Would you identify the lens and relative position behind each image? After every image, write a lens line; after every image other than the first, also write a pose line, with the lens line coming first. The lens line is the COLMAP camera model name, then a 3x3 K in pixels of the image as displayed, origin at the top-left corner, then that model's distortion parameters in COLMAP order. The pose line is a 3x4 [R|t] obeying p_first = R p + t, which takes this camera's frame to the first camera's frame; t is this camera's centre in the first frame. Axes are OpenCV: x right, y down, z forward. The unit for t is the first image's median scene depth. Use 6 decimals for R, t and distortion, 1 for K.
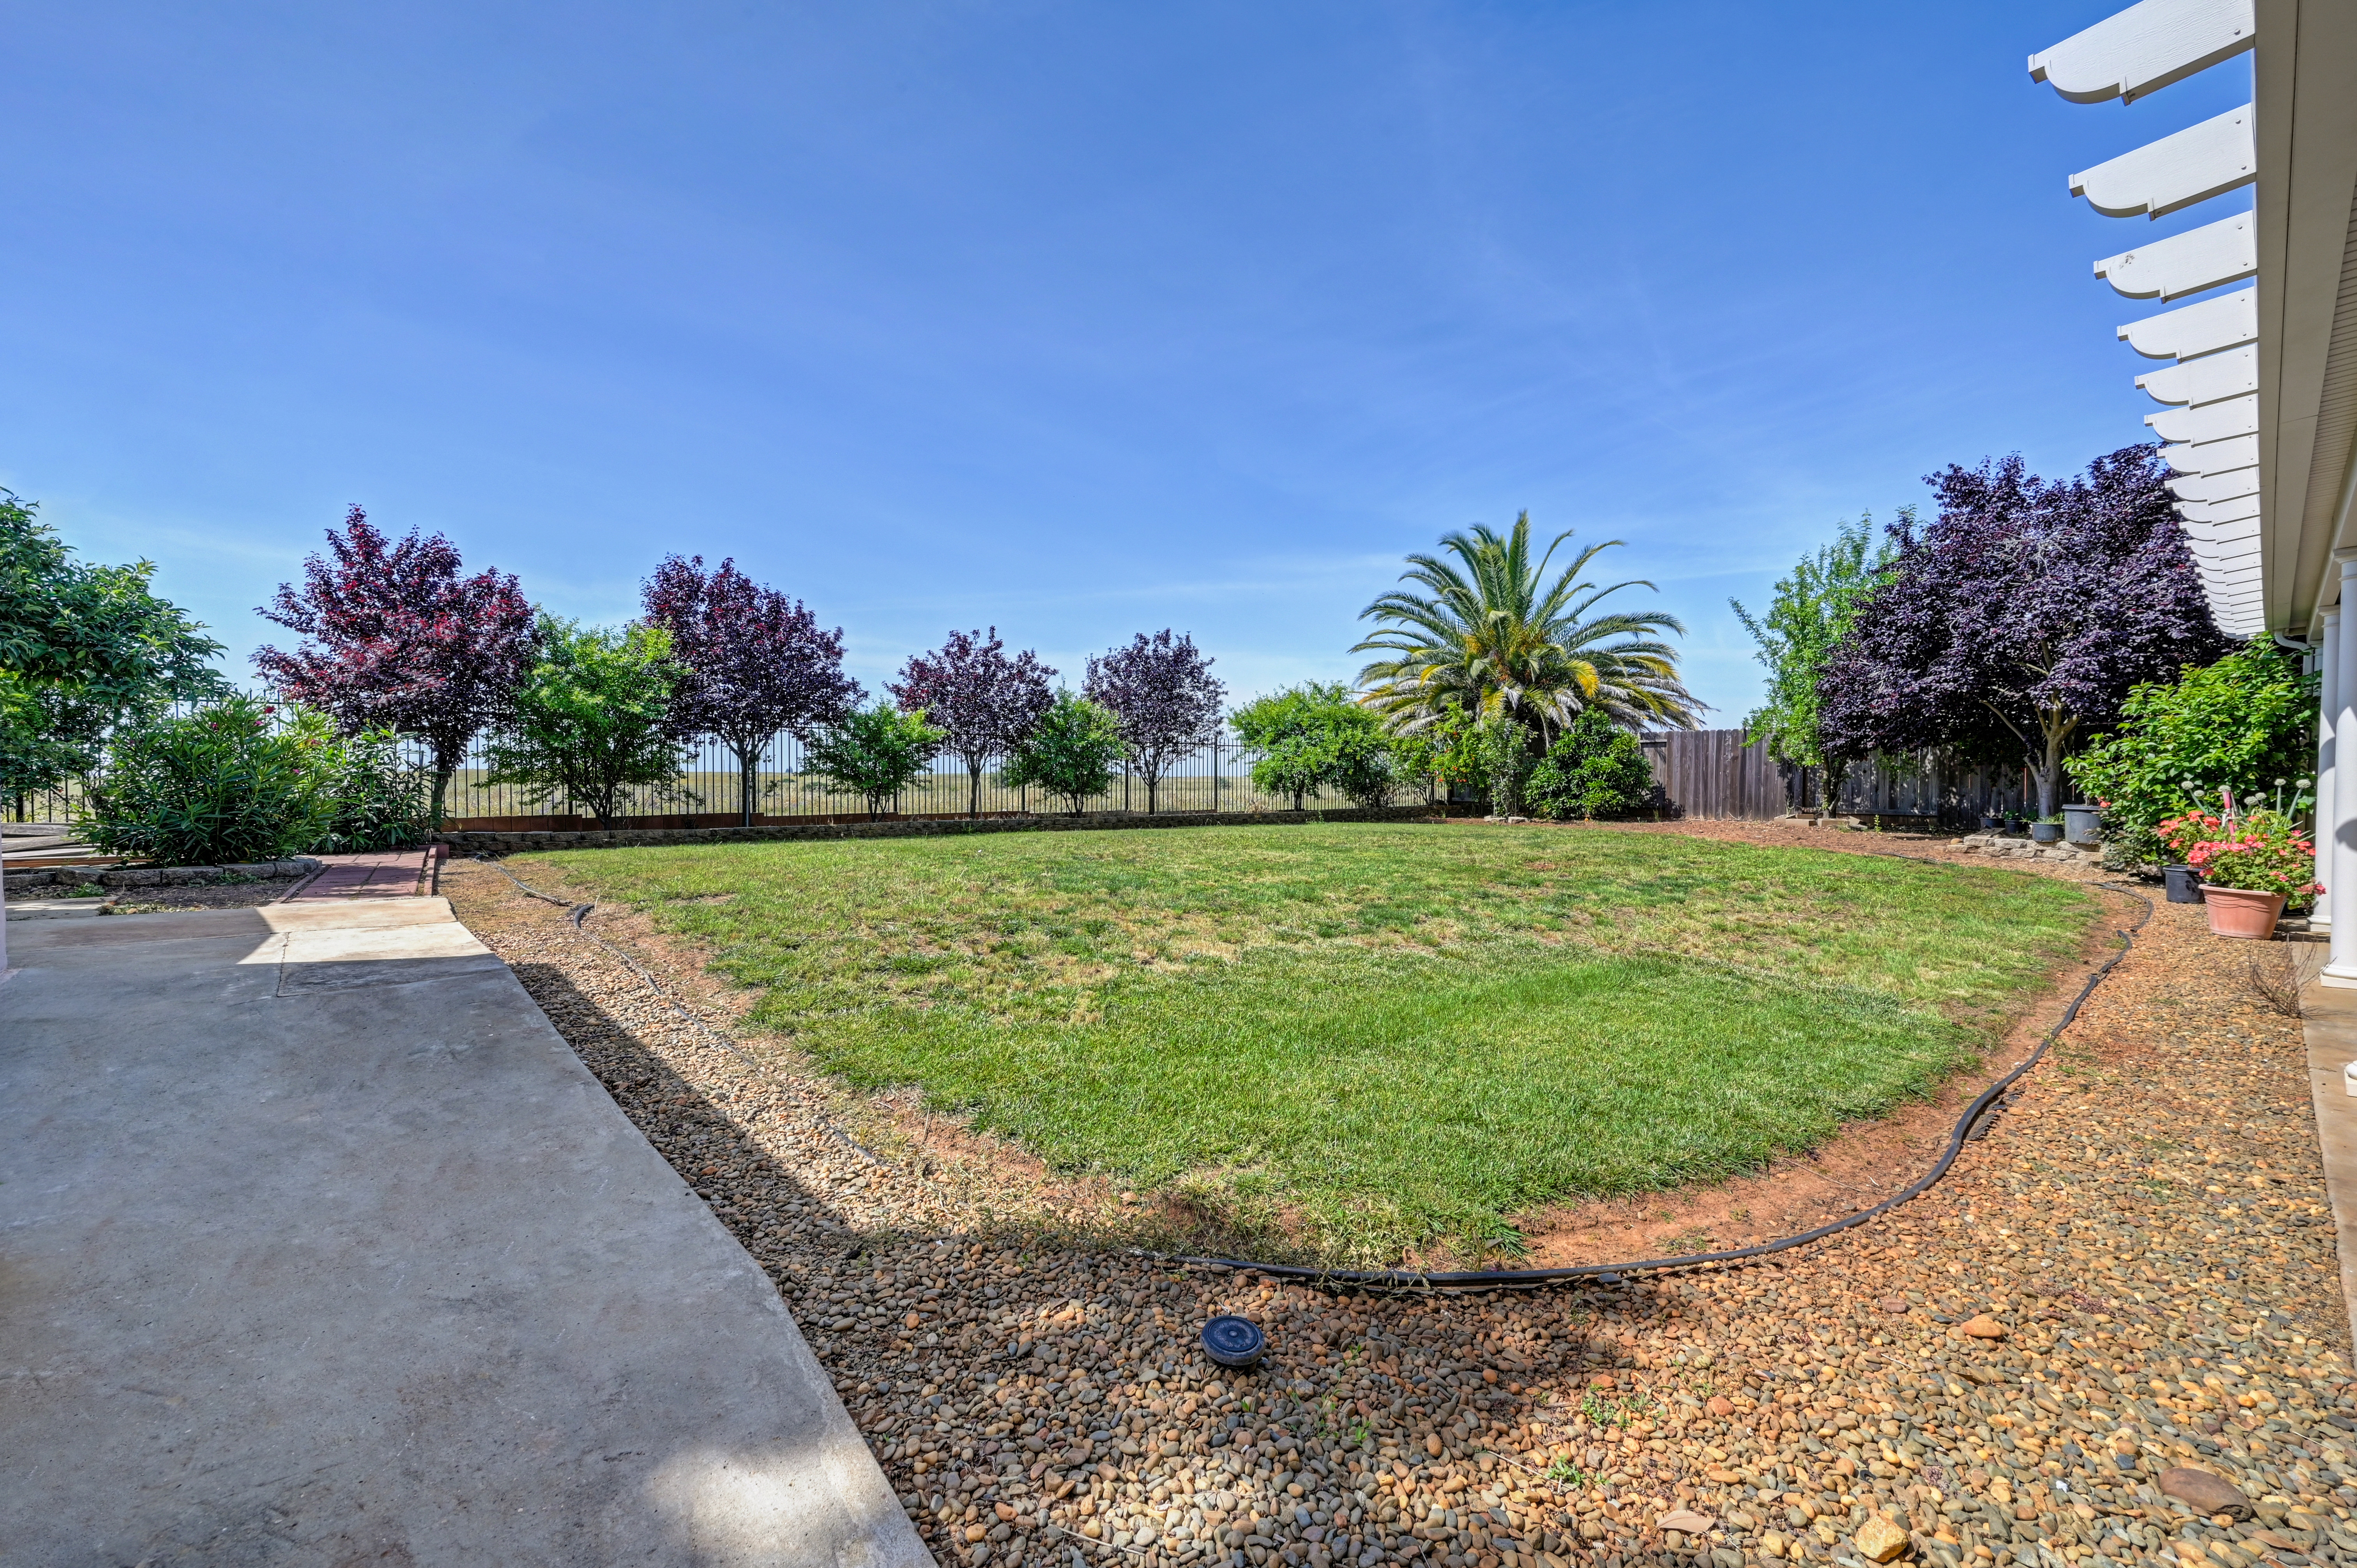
lens RADIAL K [[921.2, 0, 1183.7], [0, 921.2, 812.7], [0, 0, 1]] dist [0.000510, 0.000128]
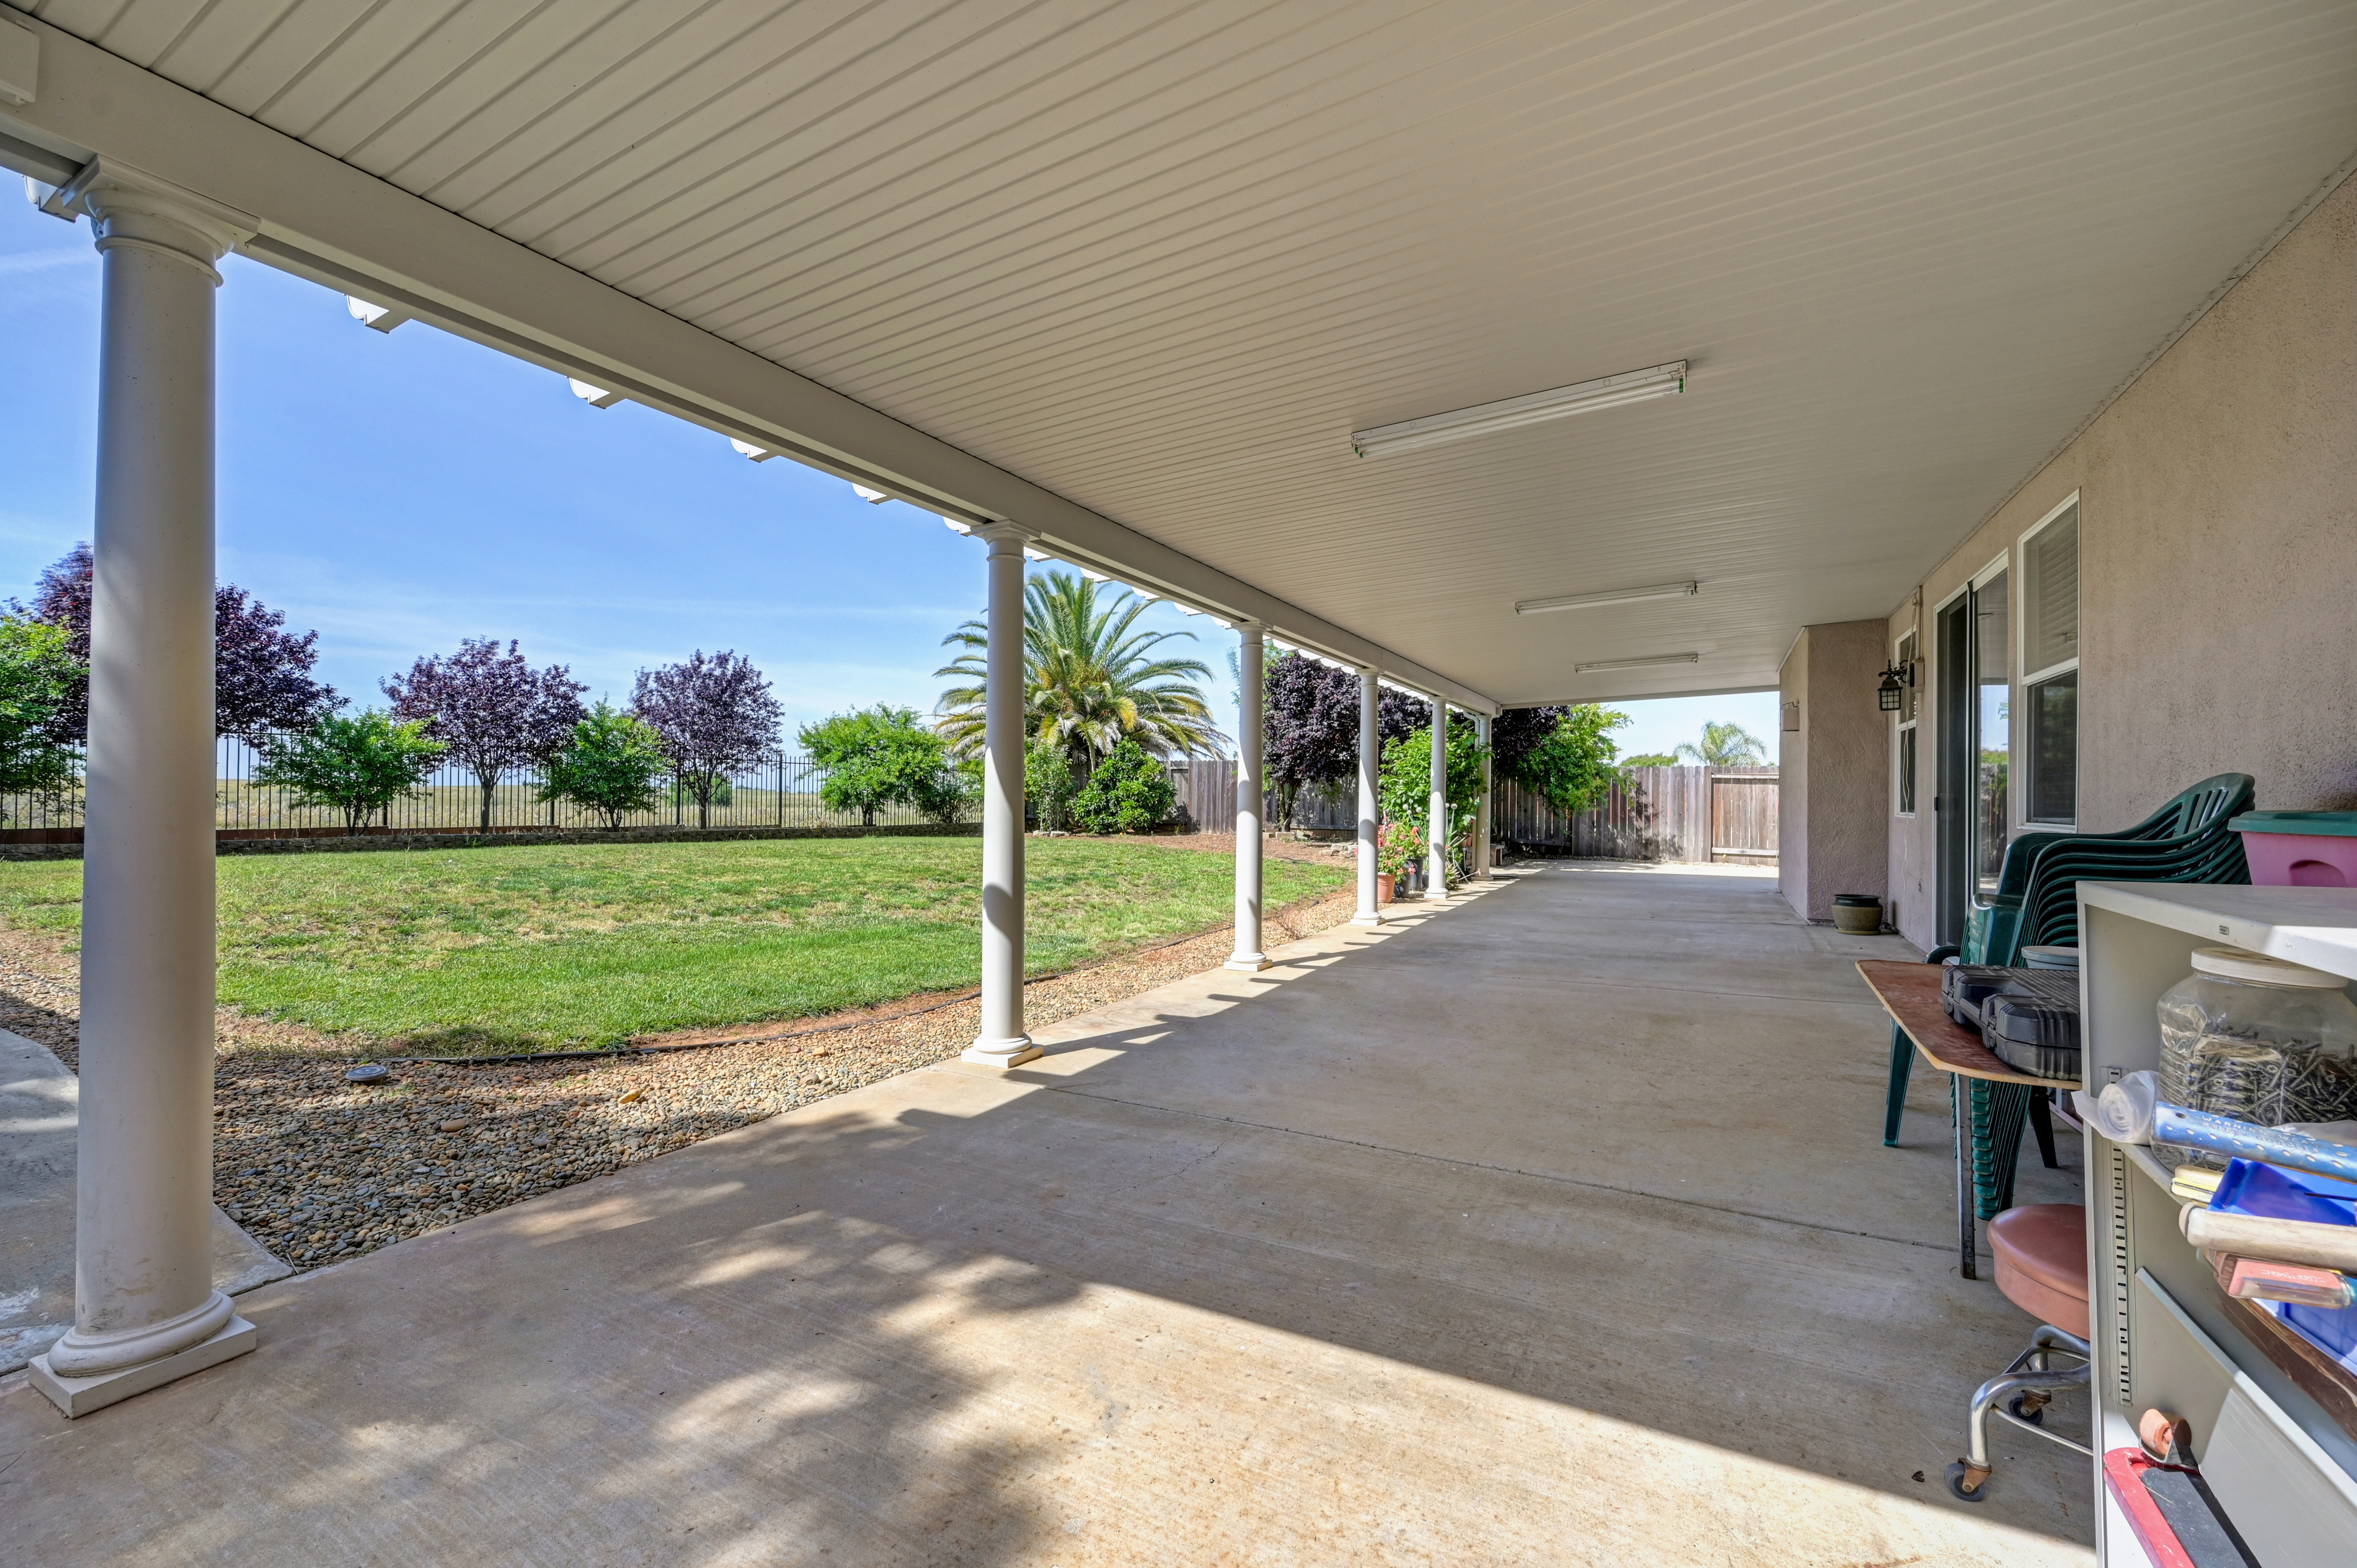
lens RADIAL K [[939.4, 0, 1178.5], [0, 939.4, 784.0], [0, 0, 1]] dist [0.001648, 0.000079]
pose [[0.939188, 0.016305, 0.343016, 0.097185], [0.001191, 0.998712, -0.050734, 0.005075], [-0.343402, 0.048057, 0.937958, -0.150081]]
